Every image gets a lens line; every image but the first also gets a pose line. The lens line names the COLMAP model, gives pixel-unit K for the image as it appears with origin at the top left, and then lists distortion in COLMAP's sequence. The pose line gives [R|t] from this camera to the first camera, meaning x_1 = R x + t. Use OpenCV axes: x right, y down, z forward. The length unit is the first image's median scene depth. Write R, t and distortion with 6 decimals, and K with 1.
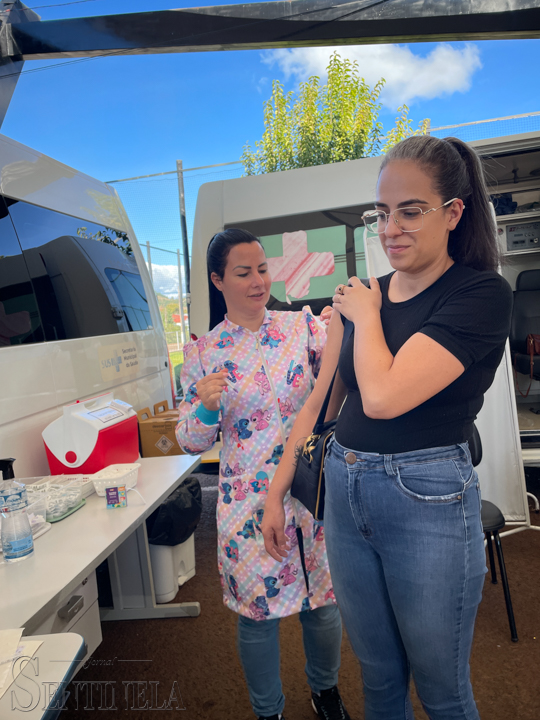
lens RADIAL K [[540.5, 0, 270.0], [0, 540.5, 360.0], [0, 0, 1]] dist [0.082814, -0.108795]
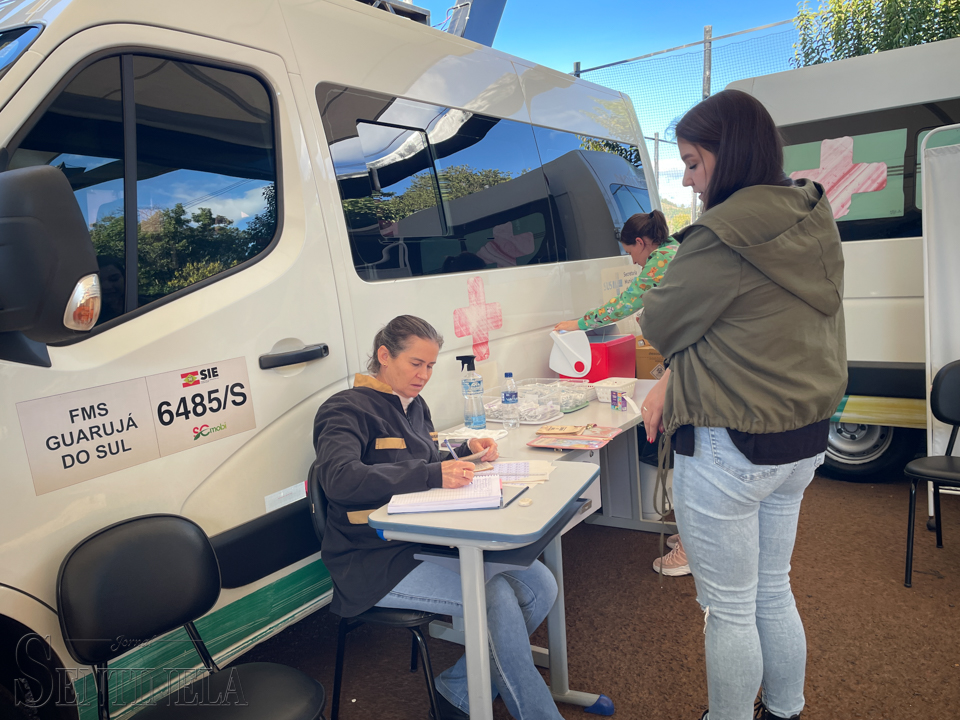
lens RADIAL K [[720.6, 0, 480.0], [0, 720.6, 360.0], [0, 0, 1]] dist [0.082814, -0.108795]
pose [[0.903156, 0.089827, -0.419811, 0.051850], [-0.049431, 0.993120, 0.106155, 0.010885], [0.426458, -0.075123, 0.901382, -0.281174]]
